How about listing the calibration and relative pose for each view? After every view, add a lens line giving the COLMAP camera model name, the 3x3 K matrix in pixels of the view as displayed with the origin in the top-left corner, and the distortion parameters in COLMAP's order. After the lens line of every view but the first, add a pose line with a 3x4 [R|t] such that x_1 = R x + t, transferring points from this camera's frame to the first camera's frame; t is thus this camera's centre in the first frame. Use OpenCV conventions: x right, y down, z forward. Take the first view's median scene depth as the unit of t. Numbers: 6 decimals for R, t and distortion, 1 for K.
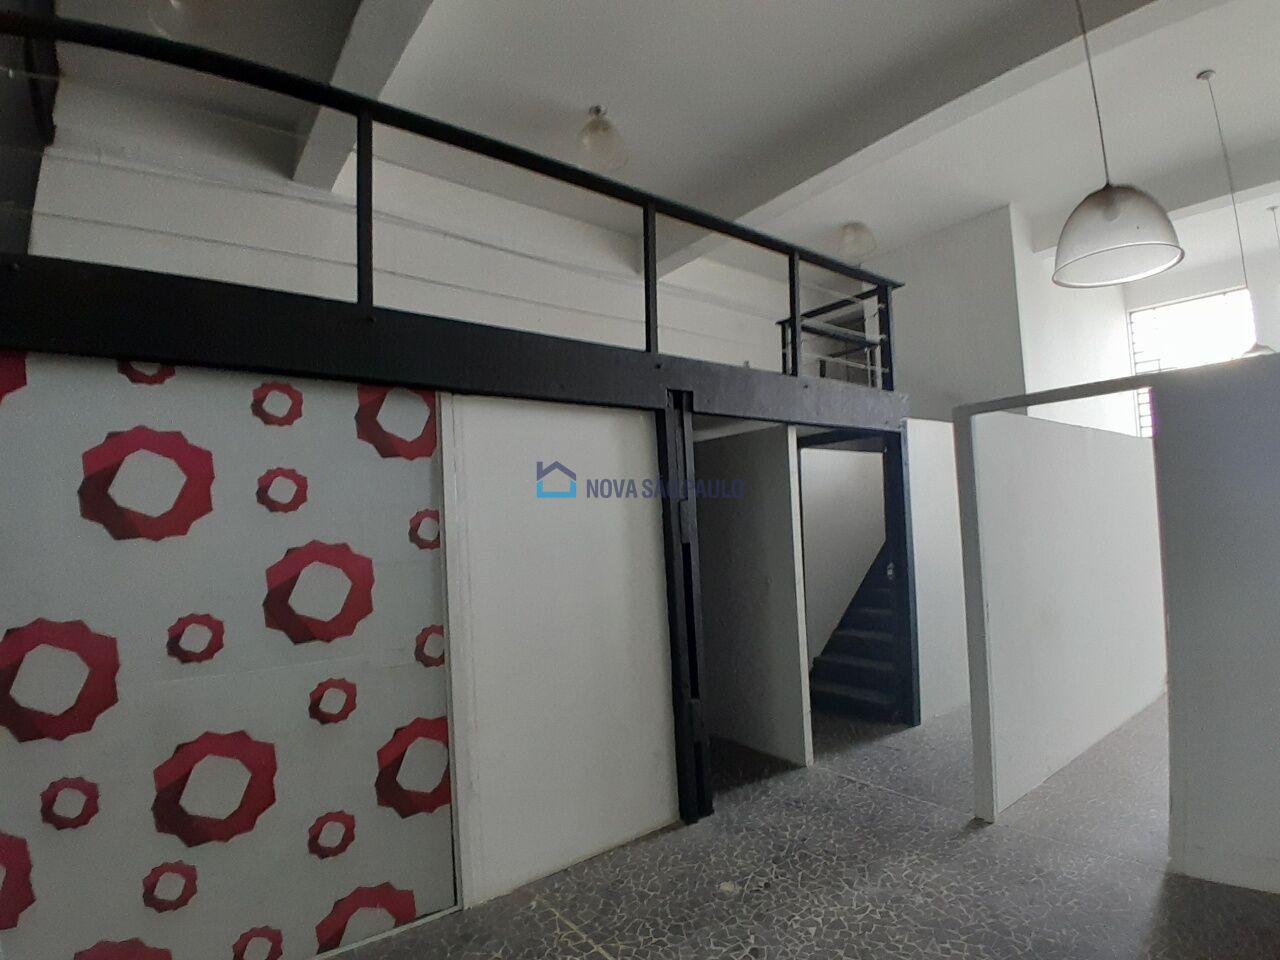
lens RADIAL K [[653.9, 0, 641.9], [0, 653.9, 491.1], [0, 0, 1]] dist [0.003795, -0.045246]
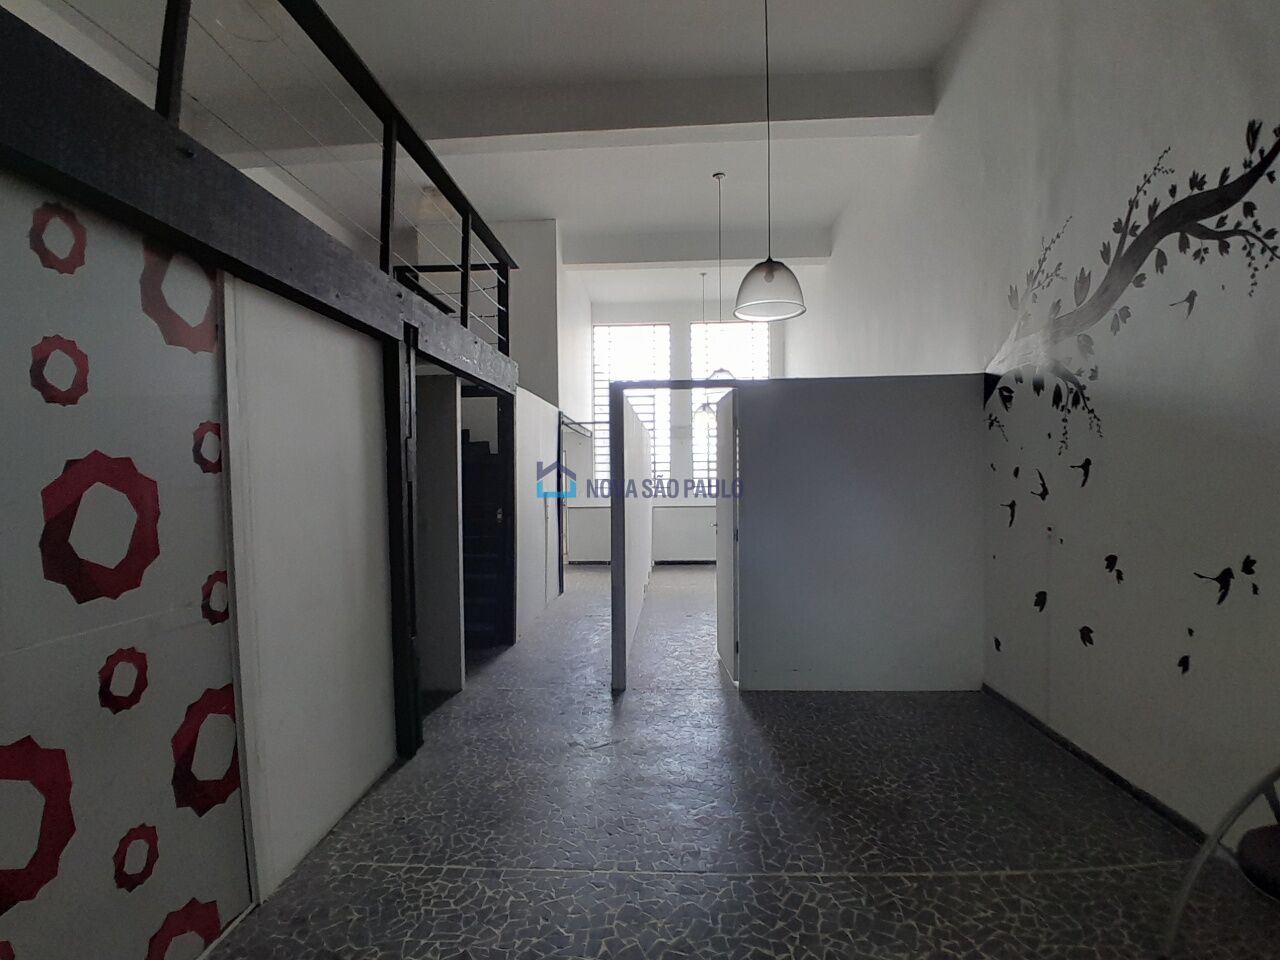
lens RADIAL K [[653.9, 0, 641.9], [0, 653.9, 491.1], [0, 0, 1]] dist [0.003795, -0.045246]
pose [[0.645271, 0.020226, 0.763686, -0.597877], [-0.063746, 0.997589, 0.027441, 0.058193], [-0.761289, -0.066388, 0.645005, 0.125783]]
